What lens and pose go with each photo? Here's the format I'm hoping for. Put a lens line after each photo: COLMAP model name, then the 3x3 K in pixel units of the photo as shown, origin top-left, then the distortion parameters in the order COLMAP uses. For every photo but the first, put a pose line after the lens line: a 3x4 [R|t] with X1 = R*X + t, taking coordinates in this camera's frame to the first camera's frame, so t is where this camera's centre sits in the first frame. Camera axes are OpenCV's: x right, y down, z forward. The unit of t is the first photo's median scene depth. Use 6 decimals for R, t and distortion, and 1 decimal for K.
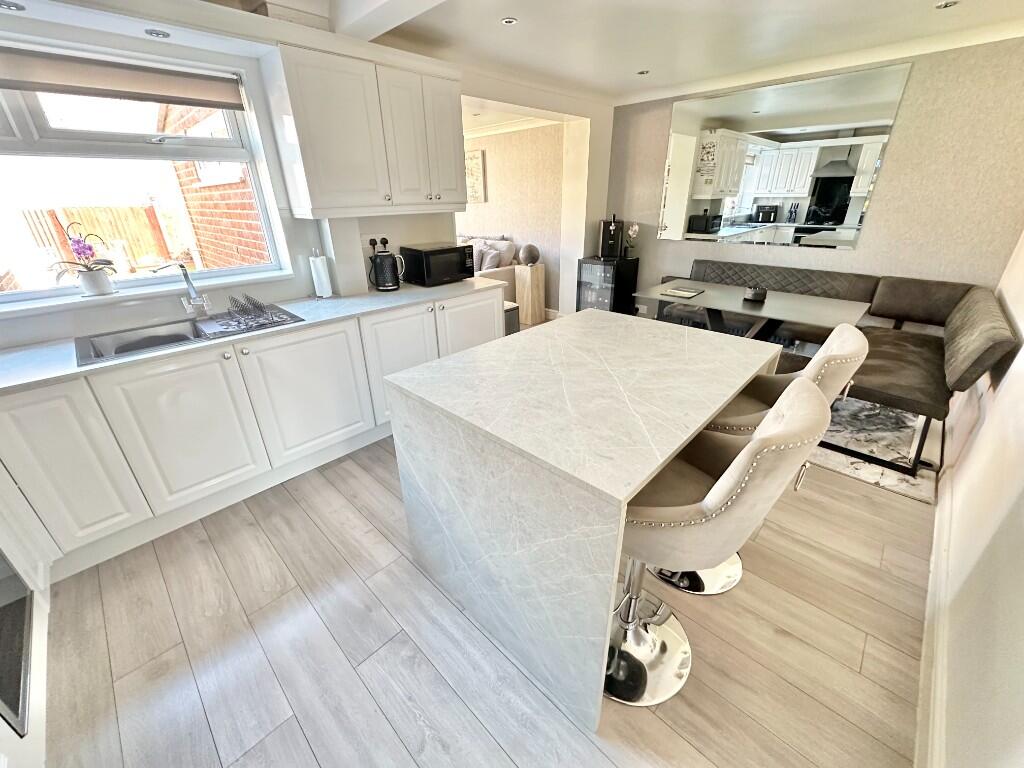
lens RADIAL K [[408.5, 0, 511.1], [0, 408.5, 382.0], [0, 0, 1]] dist [-0.001948, -0.000015]
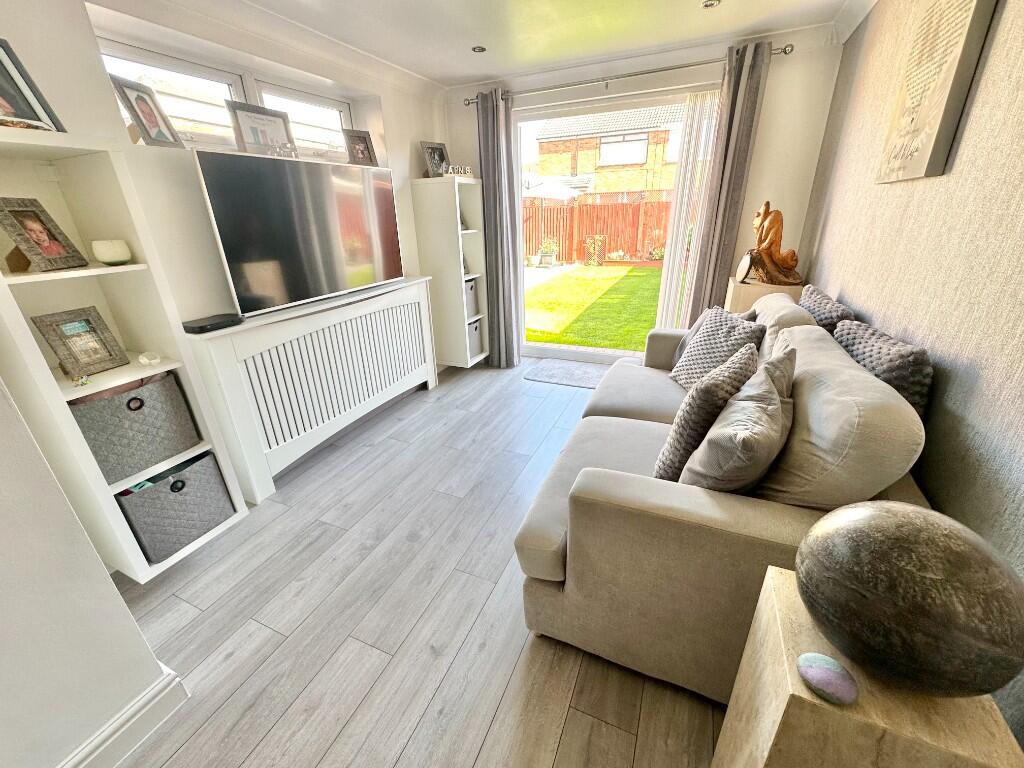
lens RADIAL K [[408.5, 0, 508.9], [0, 408.5, 381.3], [0, 0, 1]] dist [-0.001948, -0.000015]
pose [[0.344834, 0.367850, -0.863583, 0.220382], [-0.364126, 0.900392, 0.238131, -0.961563], [0.865160, 0.232337, 0.444430, 2.269289]]
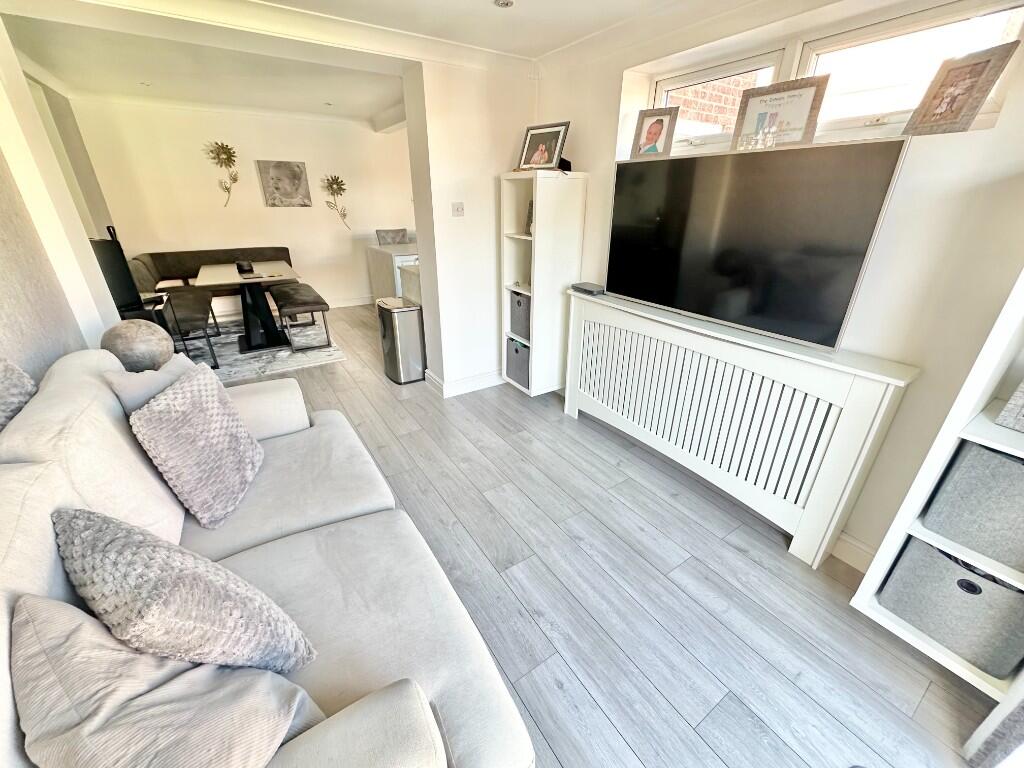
lens RADIAL K [[408.5, 0, 514.3], [0, 408.5, 382.1], [0, 0, 1]] dist [-0.001948, -0.000015]
pose [[-0.977611, -0.076207, 0.196134, -1.006085], [0.096193, 0.667153, 0.738683, -1.446324], [-0.187145, 0.741012, -0.644886, 3.264352]]
